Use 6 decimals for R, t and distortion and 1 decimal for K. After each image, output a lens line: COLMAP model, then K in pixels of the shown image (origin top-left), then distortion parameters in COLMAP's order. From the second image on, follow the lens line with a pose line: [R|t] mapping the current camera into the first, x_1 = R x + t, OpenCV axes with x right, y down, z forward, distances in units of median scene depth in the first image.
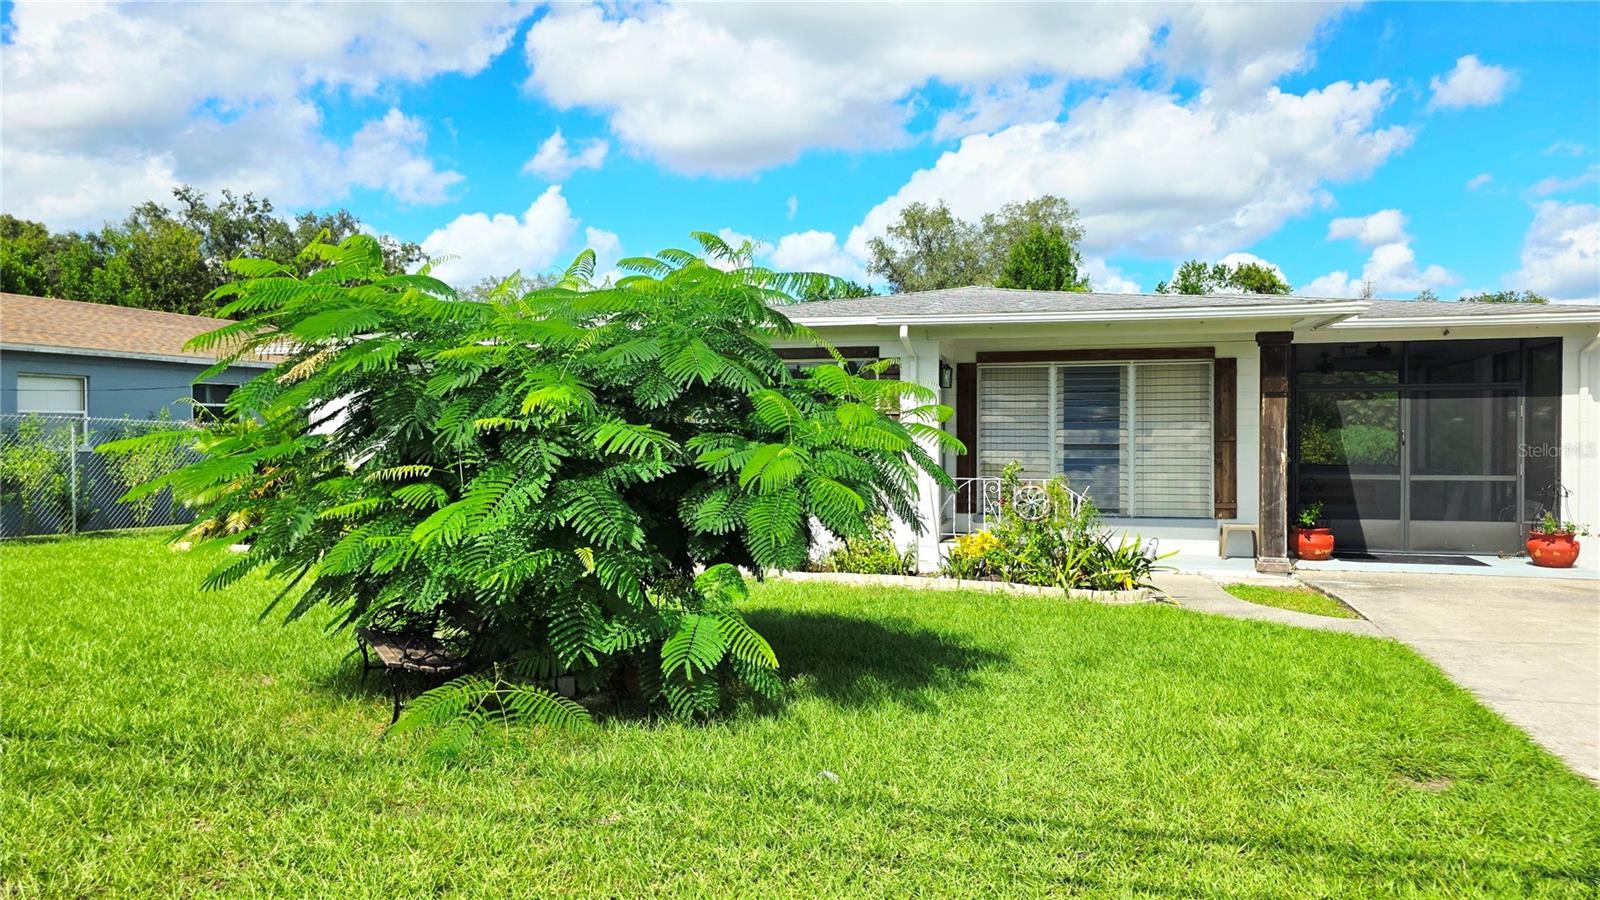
lens RADIAL K [[1085.4, 0, 808.9], [0, 1085.4, 436.5], [0, 0, 1]] dist [0.060708, -0.056378]
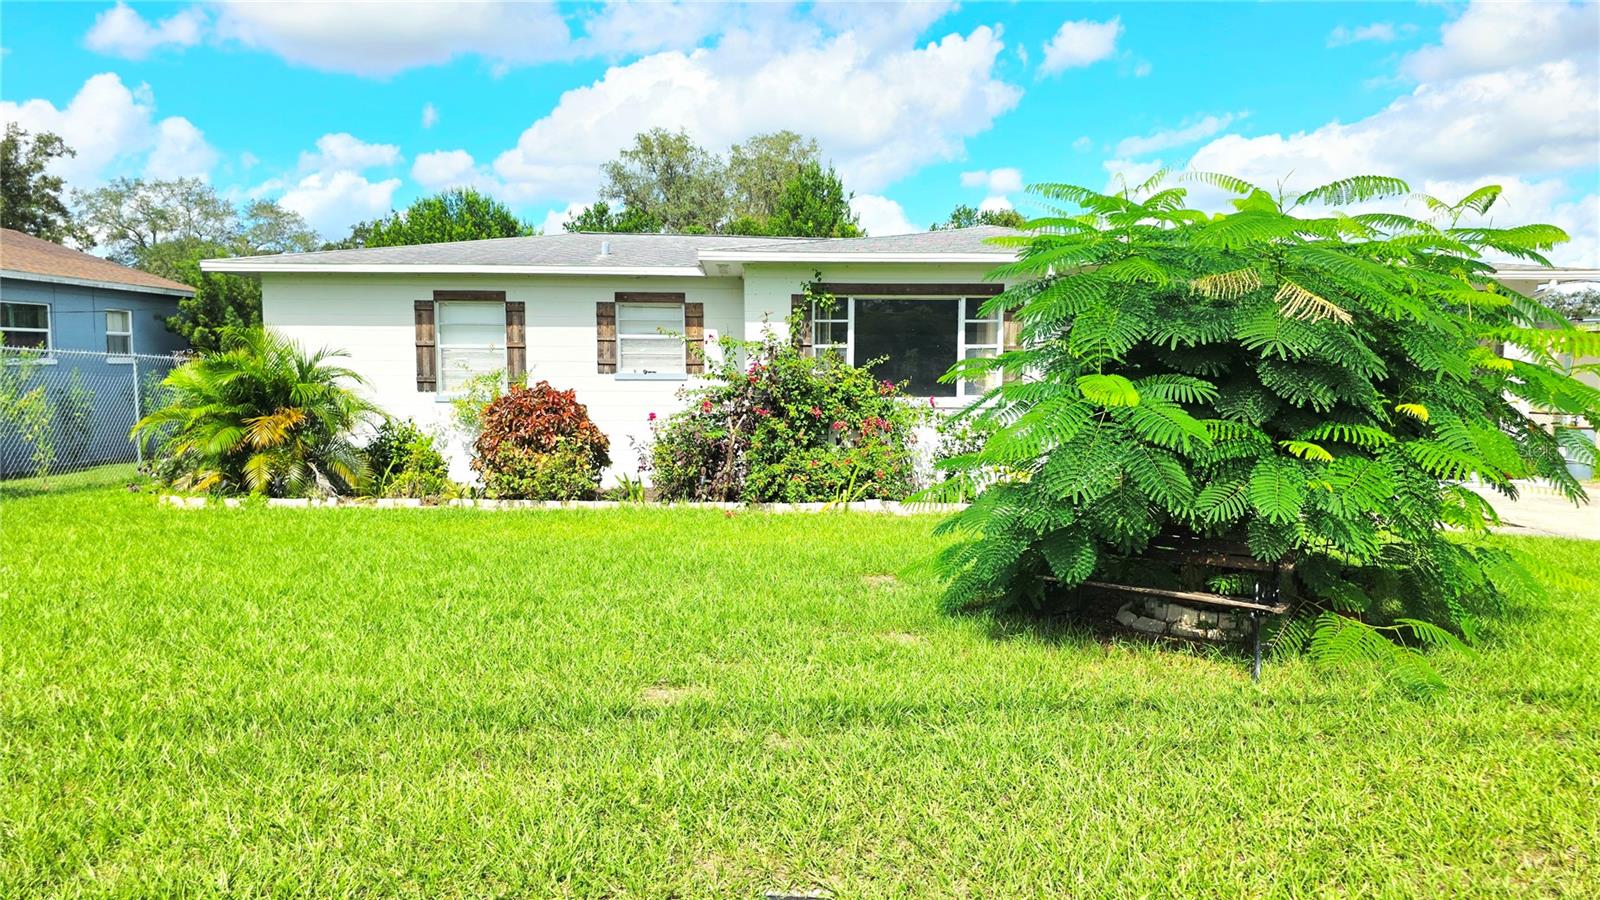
lens RADIAL K [[1085.4, 0, 795.7], [0, 1085.4, 458.0], [0, 0, 1]] dist [0.060708, -0.056378]
pose [[0.945106, -0.024761, 0.325824, -0.444669], [-0.002071, 0.996651, 0.081747, -0.003258], [-0.326757, -0.077934, 0.941890, 0.079820]]
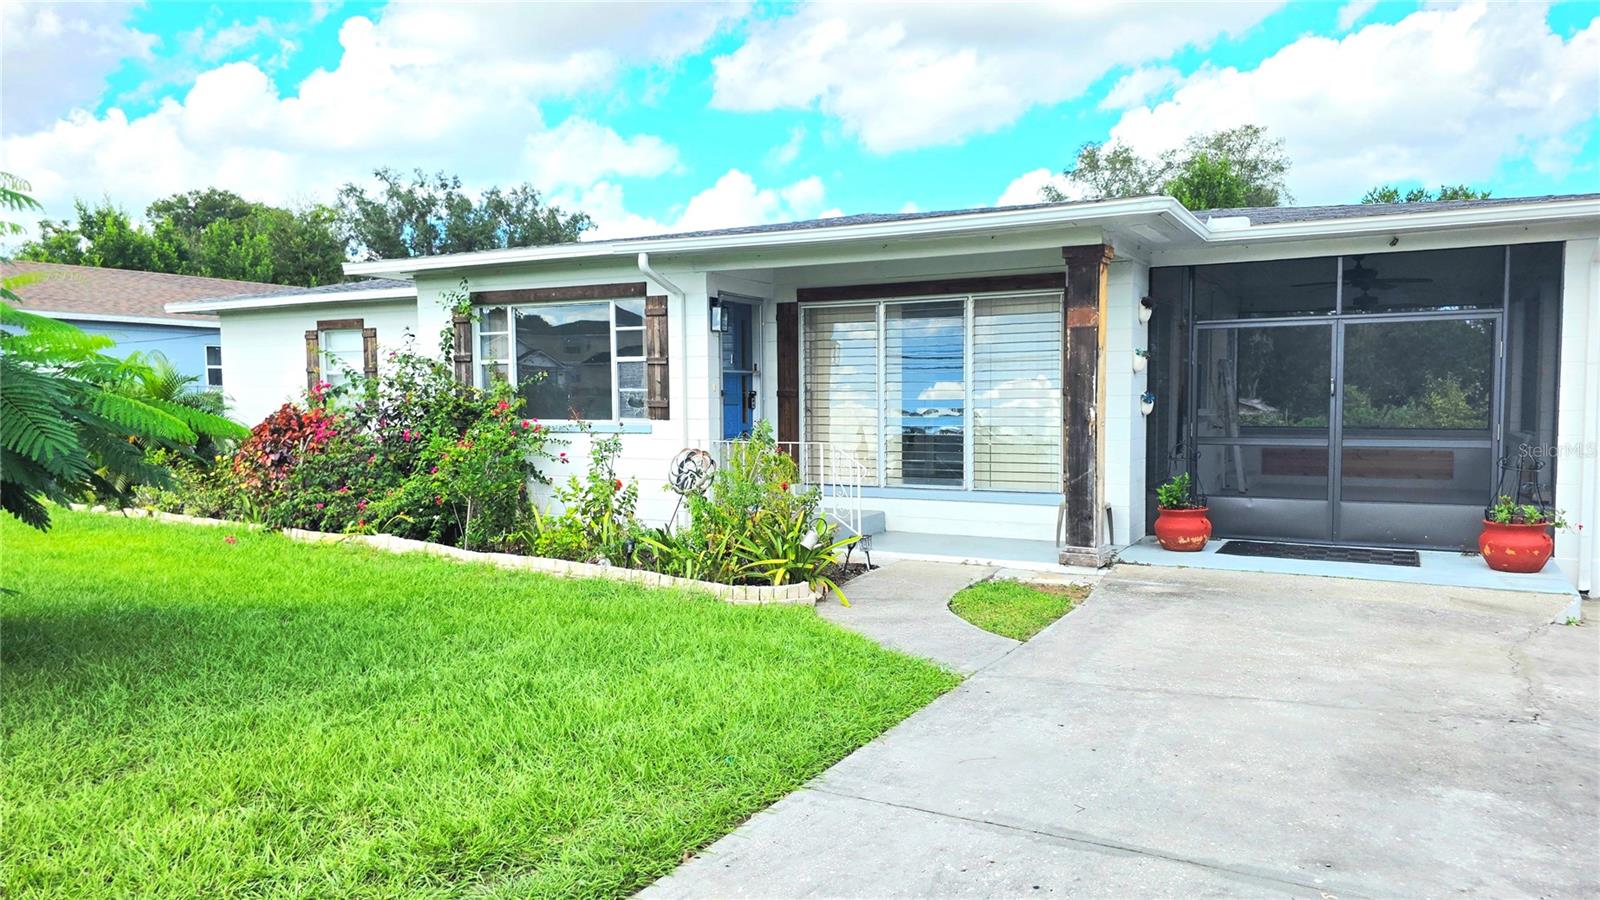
lens RADIAL K [[1085.4, 0, 799.5], [0, 1085.4, 466.6], [0, 0, 1]] dist [0.060708, -0.056378]
pose [[0.972718, 0.011032, -0.231727, 0.361658], [0.002605, 0.998286, 0.058461, 0.009321], [0.231975, -0.057469, 0.971023, 0.198852]]
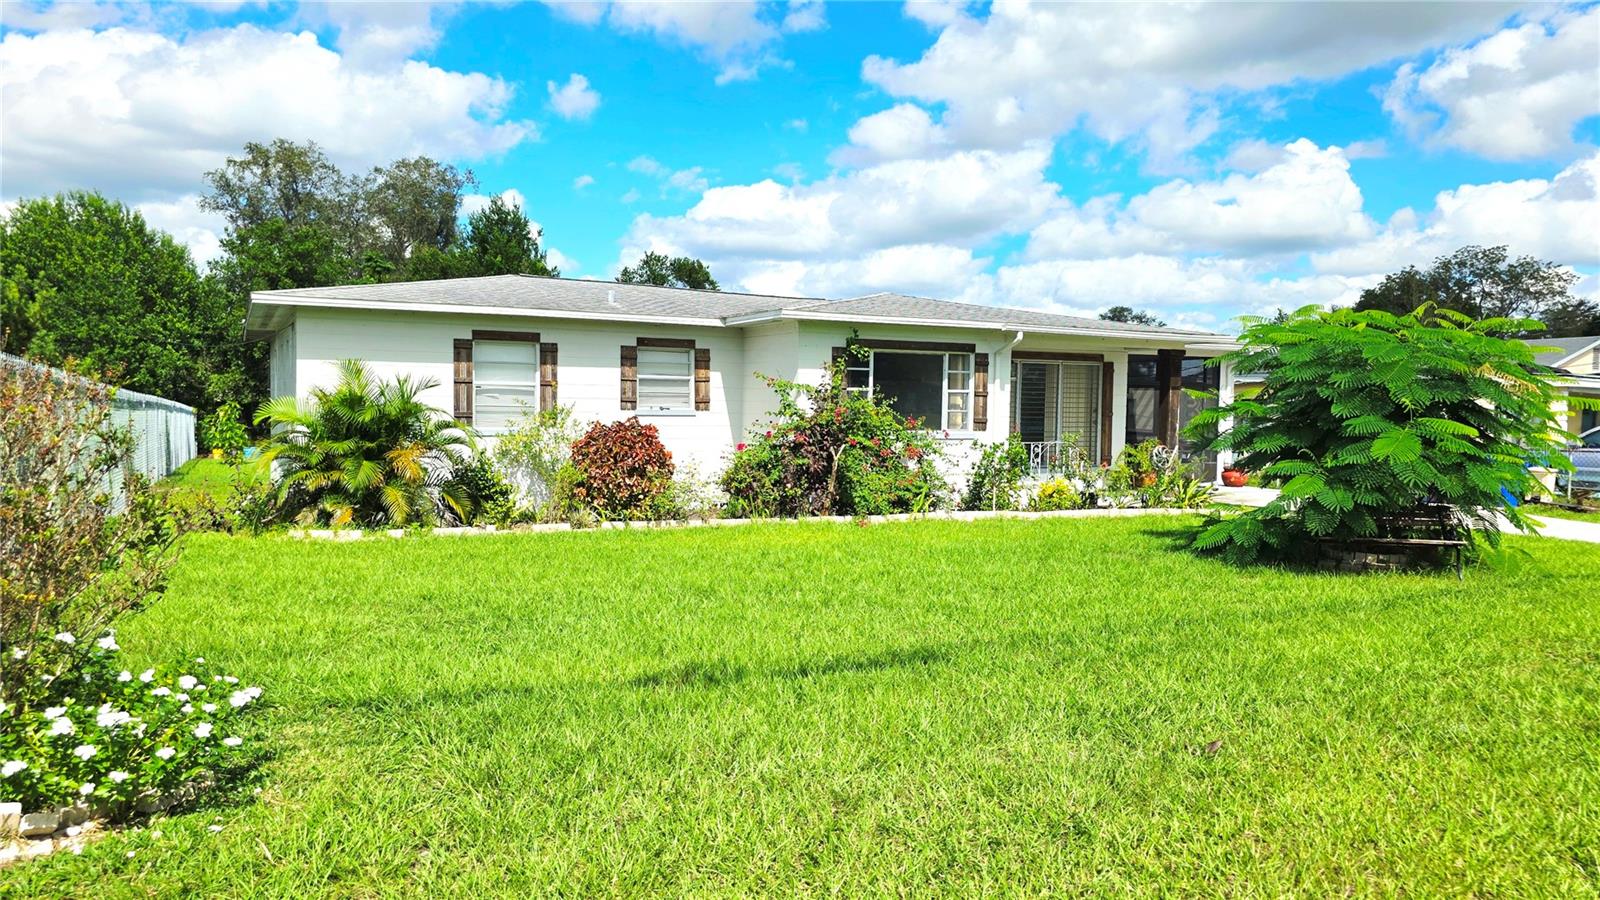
lens RADIAL K [[1085.4, 0, 802.8], [0, 1085.4, 449.4], [0, 0, 1]] dist [0.060708, -0.056378]
pose [[0.720855, -0.019378, 0.692815, -0.985099], [-0.012063, 0.999107, 0.040497, -0.005260], [-0.692981, -0.037550, 0.719978, 0.170569]]
